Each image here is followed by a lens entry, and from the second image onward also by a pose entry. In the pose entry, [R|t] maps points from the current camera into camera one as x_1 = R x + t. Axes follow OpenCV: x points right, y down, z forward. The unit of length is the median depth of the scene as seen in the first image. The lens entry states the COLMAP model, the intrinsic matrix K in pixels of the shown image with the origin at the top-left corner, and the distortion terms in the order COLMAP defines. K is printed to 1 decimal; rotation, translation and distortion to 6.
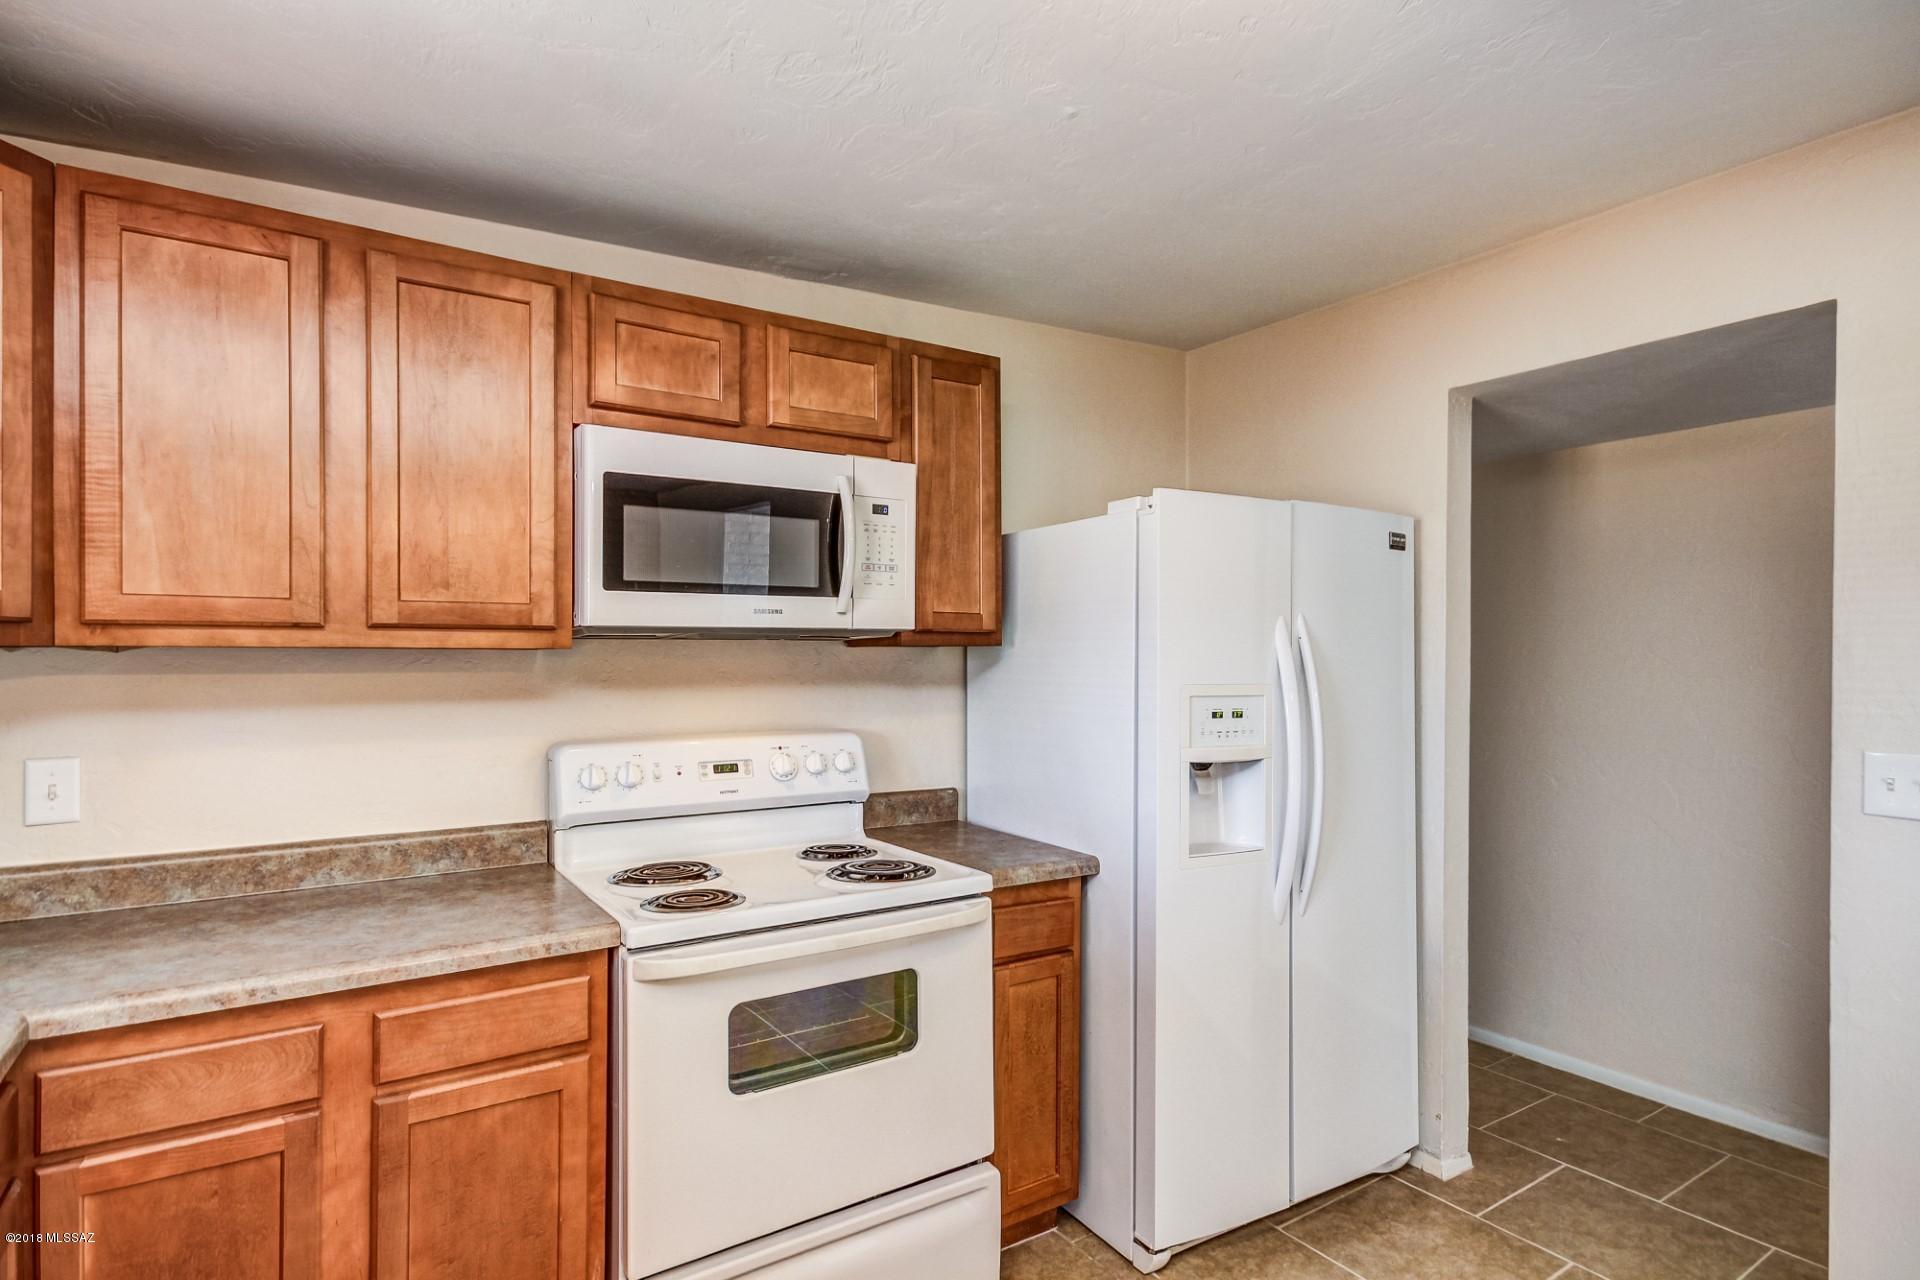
lens RADIAL K [[1001.5, 0, 1031.9], [0, 1001.5, 644.1], [0, 0, 1]] dist [0.010214, 0.001168]
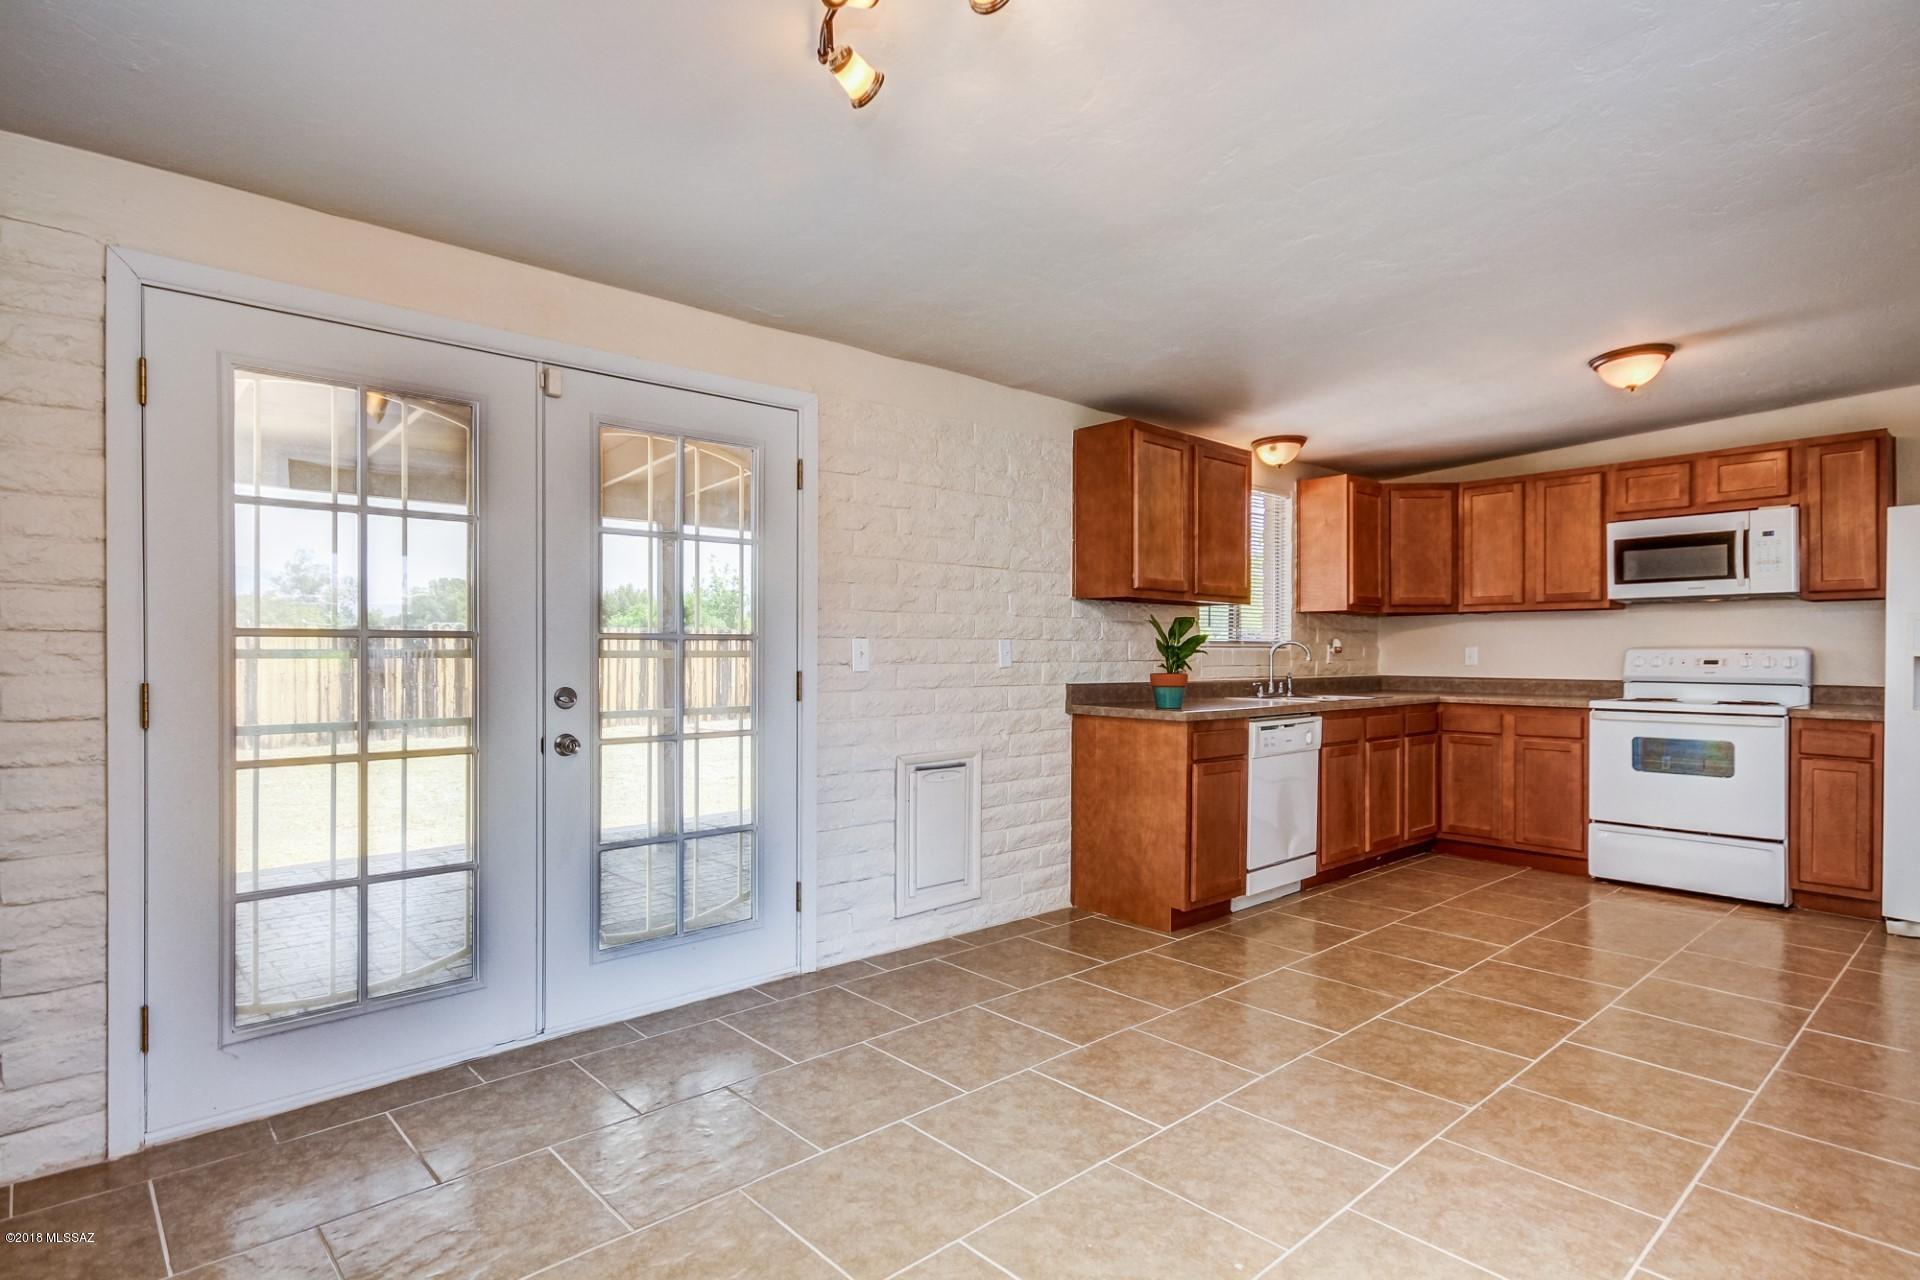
lens RADIAL K [[1001.5, 0, 906.1], [0, 1001.5, 653.0], [0, 0, 1]] dist [0.010214, 0.001168]
pose [[0.087583, -0.000109, -0.996157, 2.101637], [0.006718, 0.999977, 0.000481, 0.114107], [0.996135, -0.006735, 0.087582, -1.116352]]
